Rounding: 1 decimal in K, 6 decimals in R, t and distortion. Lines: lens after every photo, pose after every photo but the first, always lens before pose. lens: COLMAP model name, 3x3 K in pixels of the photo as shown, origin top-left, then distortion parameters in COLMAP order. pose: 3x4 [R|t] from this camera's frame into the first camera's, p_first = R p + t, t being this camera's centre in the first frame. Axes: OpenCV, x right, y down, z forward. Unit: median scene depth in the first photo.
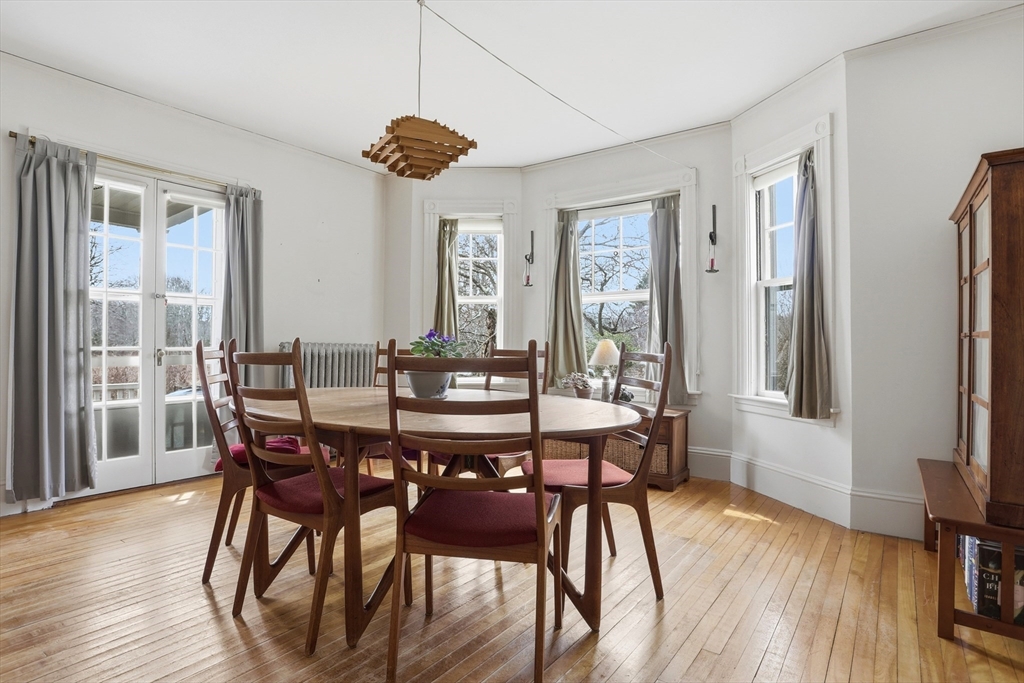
lens RADIAL K [[545.1, 0, 511.2], [0, 545.1, 343.5], [0, 0, 1]] dist [-0.082333, 0.044628]
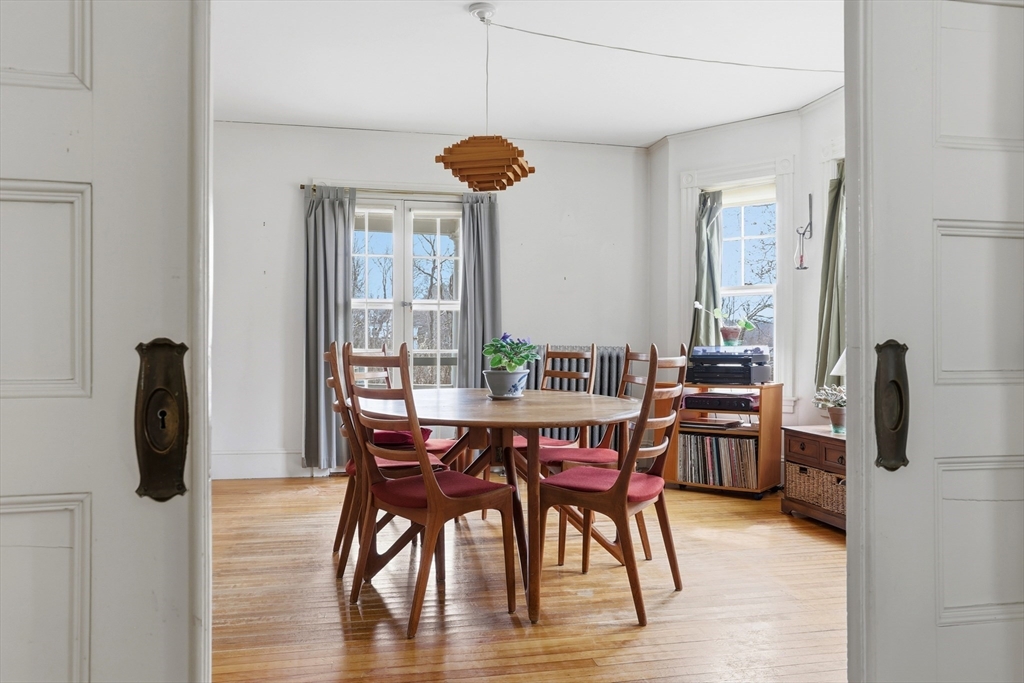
lens RADIAL K [[777.3, 0, 512.0], [0, 777.3, 341.5], [0, 0, 1]] dist [0.002850, 0.002015]
pose [[0.740047, -0.002181, -0.672552, 0.652587], [-0.001834, 0.999984, -0.005260, -0.000887], [0.672553, 0.005126, 0.740031, -0.076448]]
